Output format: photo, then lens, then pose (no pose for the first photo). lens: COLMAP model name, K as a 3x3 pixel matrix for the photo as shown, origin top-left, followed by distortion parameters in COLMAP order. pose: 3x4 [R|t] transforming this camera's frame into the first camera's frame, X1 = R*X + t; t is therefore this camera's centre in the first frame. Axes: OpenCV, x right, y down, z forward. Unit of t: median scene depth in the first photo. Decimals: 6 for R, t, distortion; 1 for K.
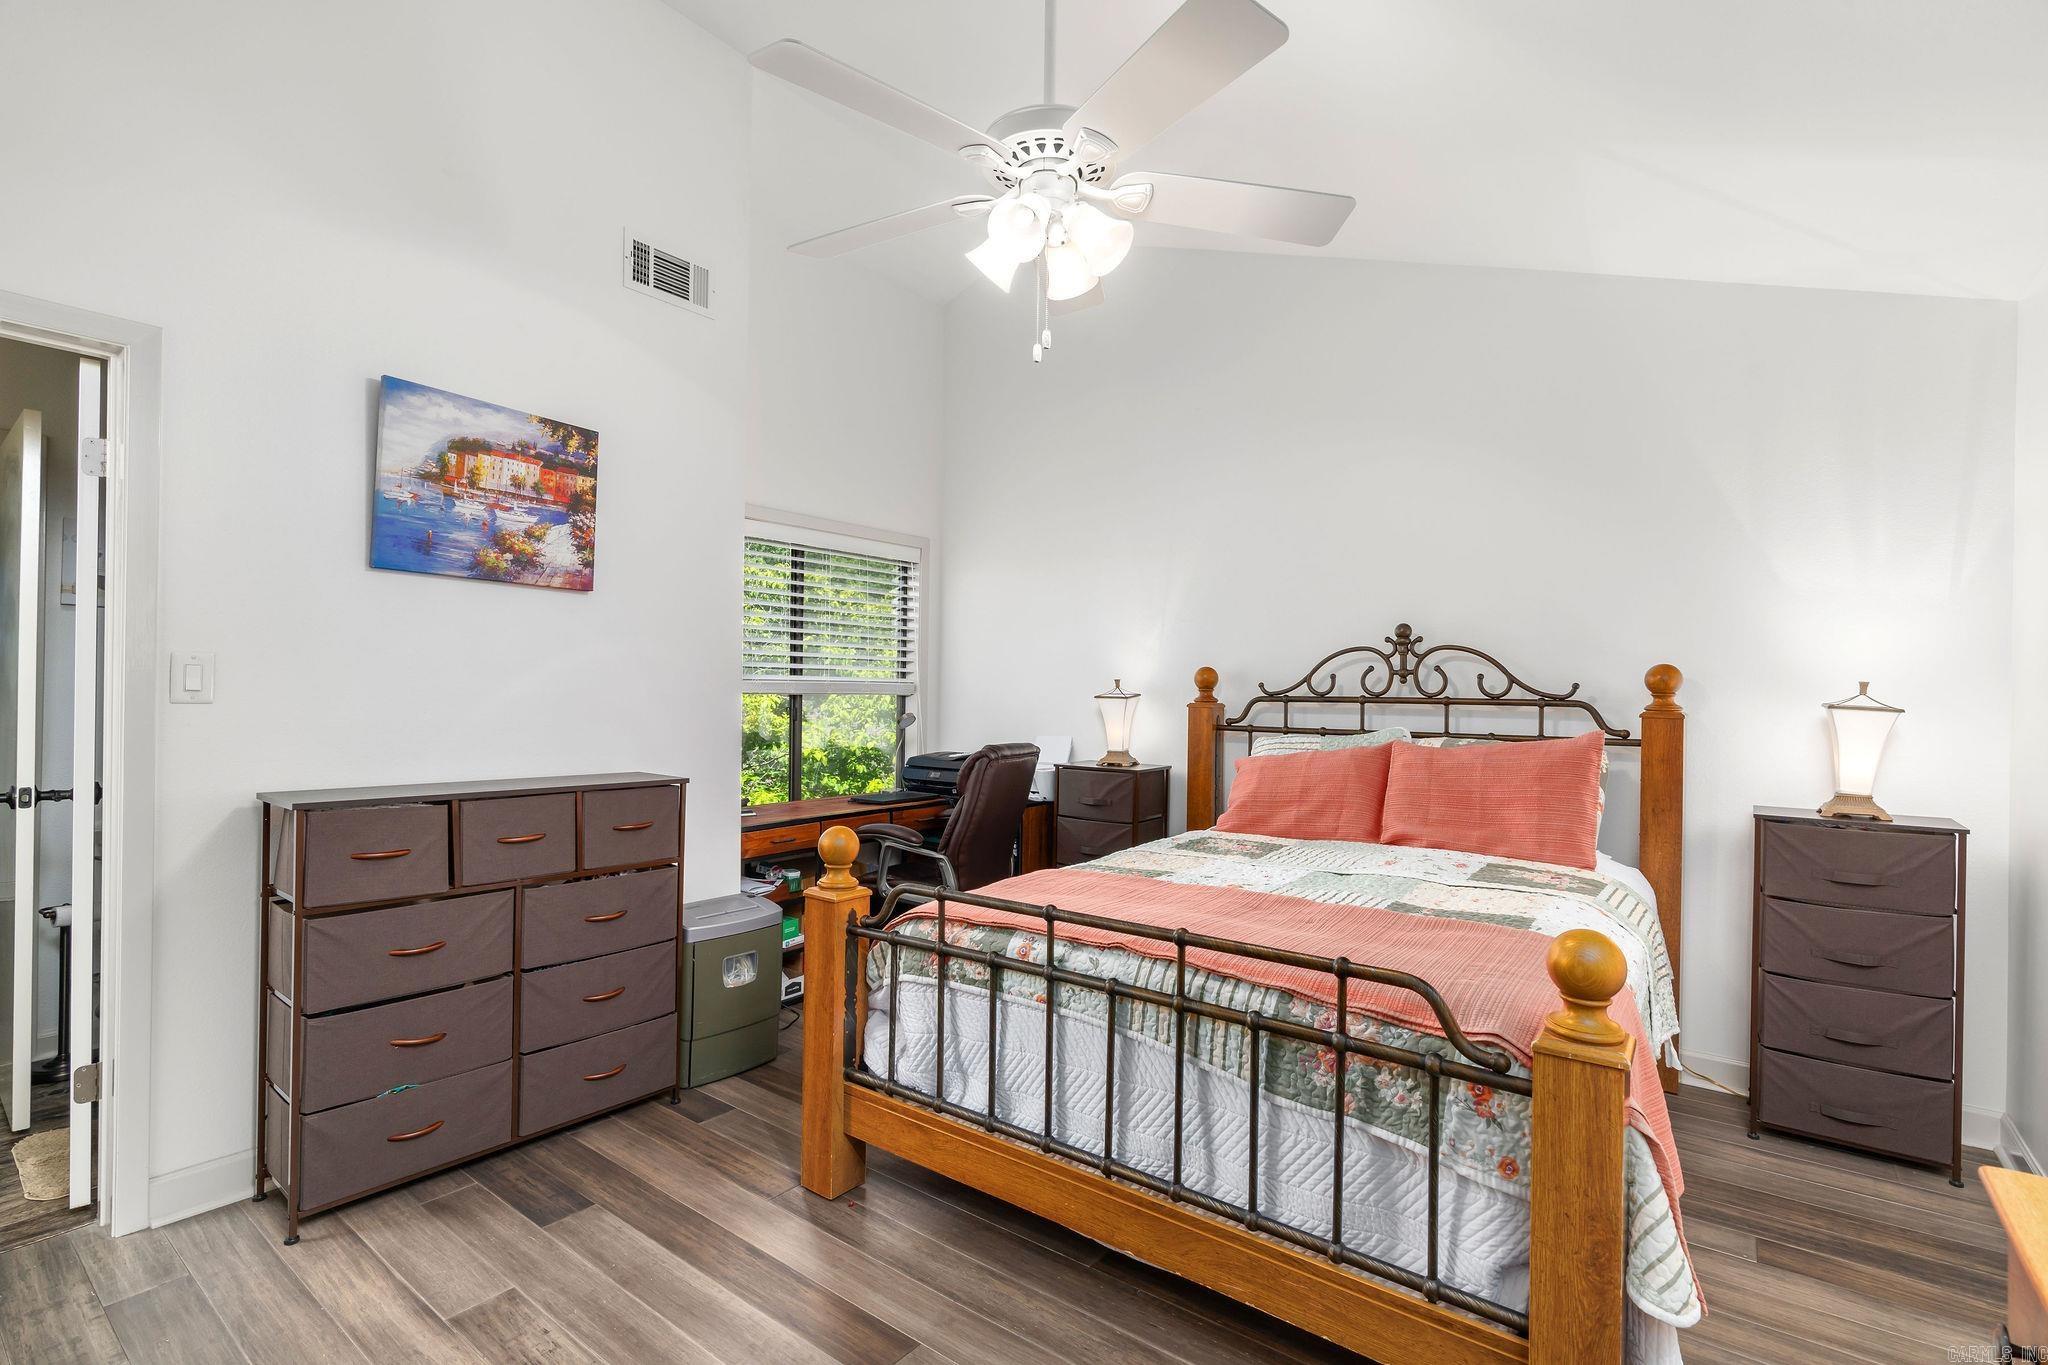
lens RADIAL K [[945.4, 0, 1015.6], [0, 945.4, 691.3], [0, 0, 1]] dist [-0.007025, 0.000366]
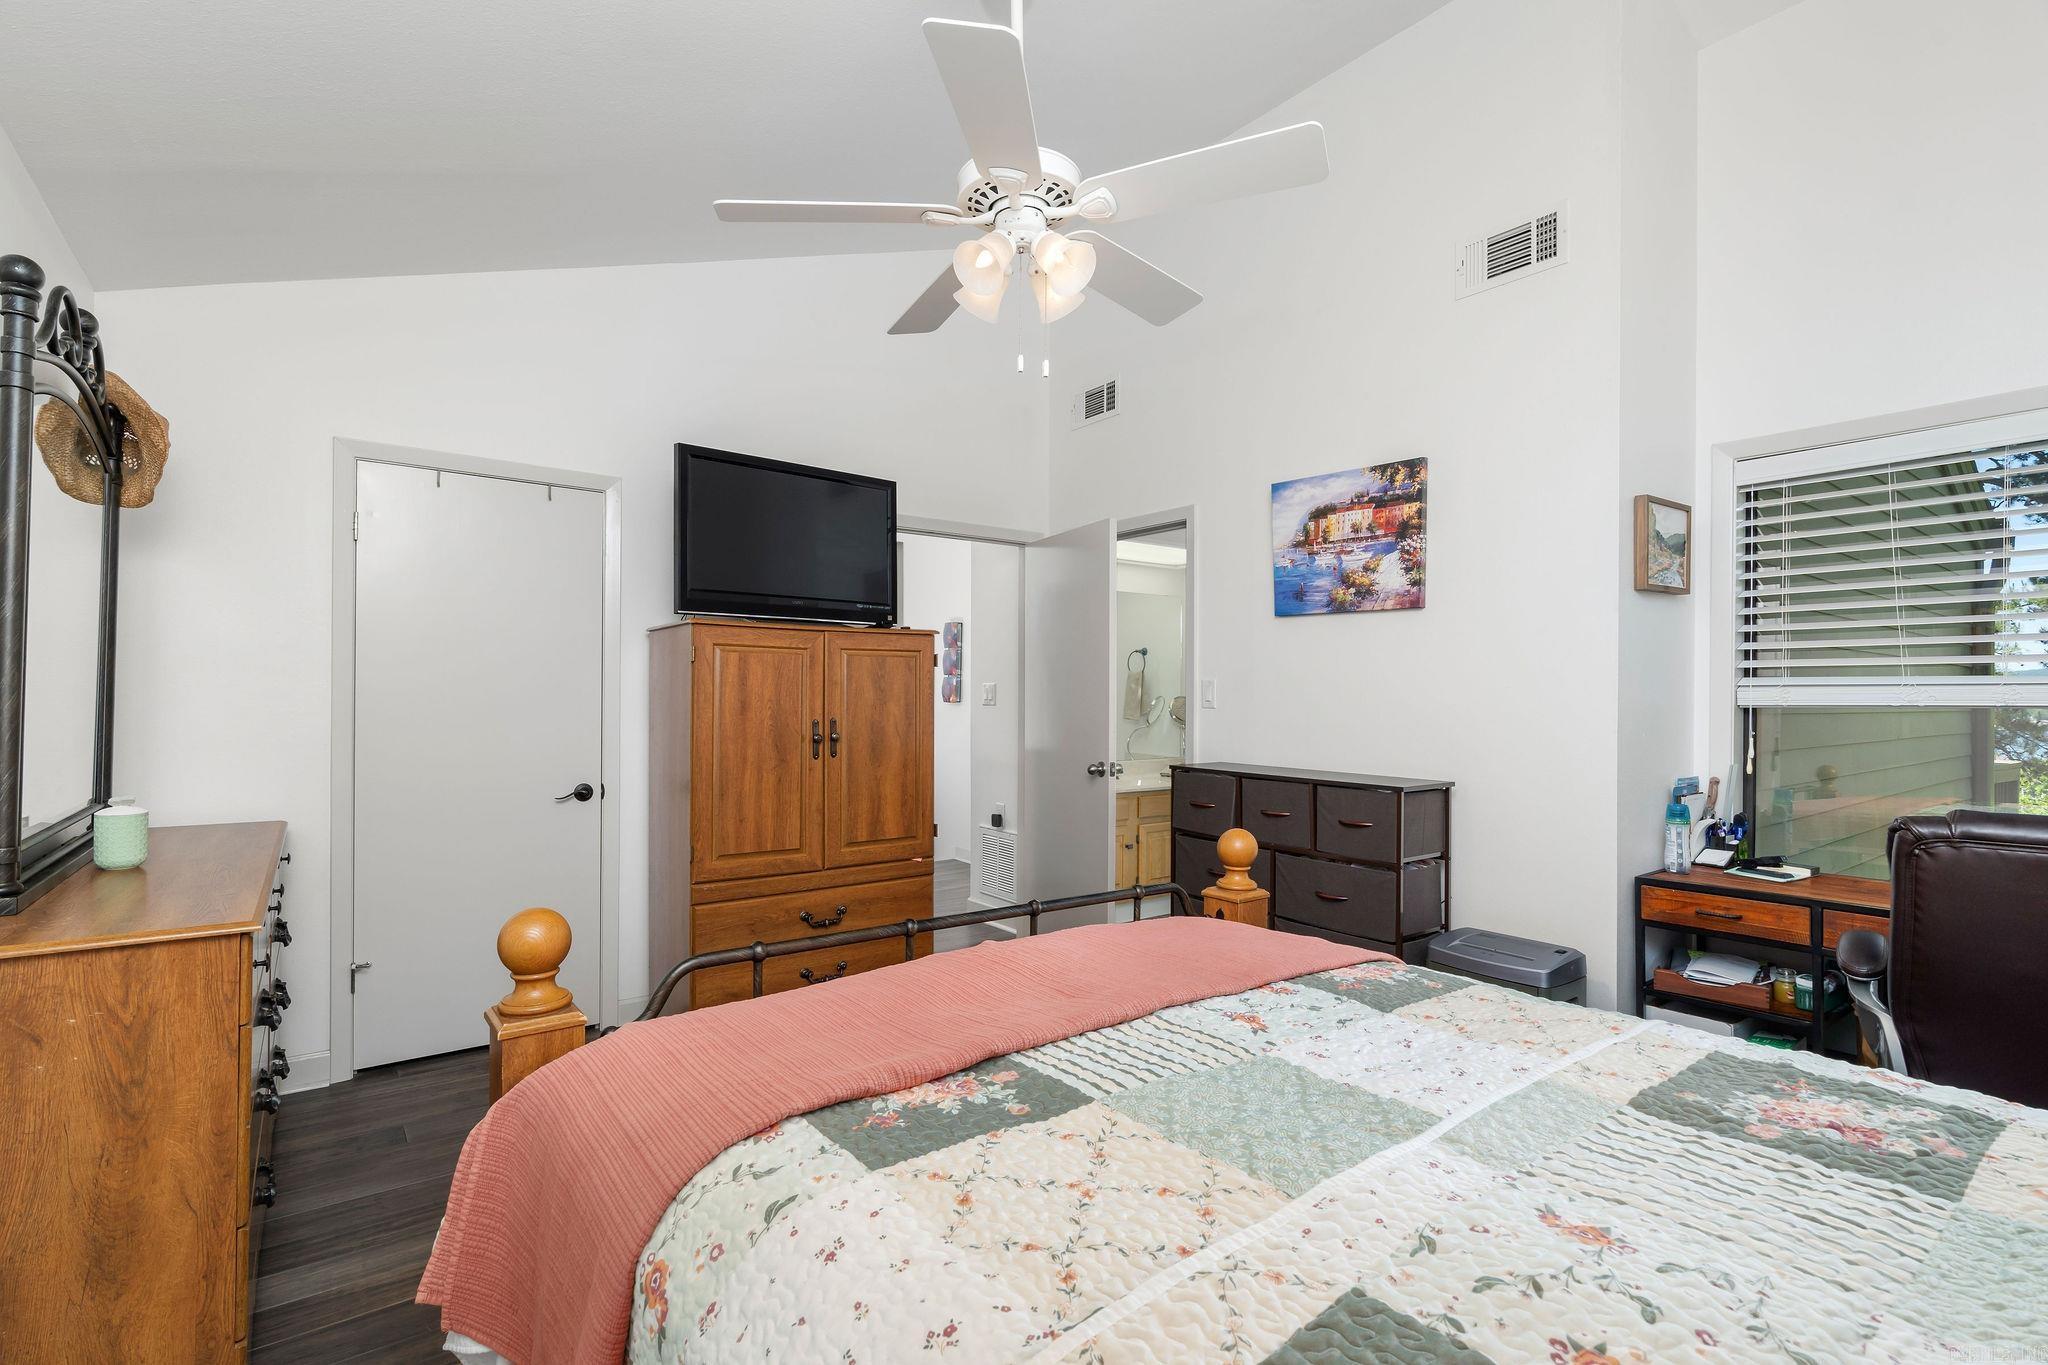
lens RADIAL K [[945.4, 0, 1023.3], [0, 945.4, 688.4], [0, 0, 1]] dist [-0.007025, 0.000366]
pose [[-0.260653, -0.020196, -0.965221, 0.732436], [-0.007928, 0.999792, -0.018778, 0.009342], [0.965400, 0.002758, -0.260759, 0.889234]]
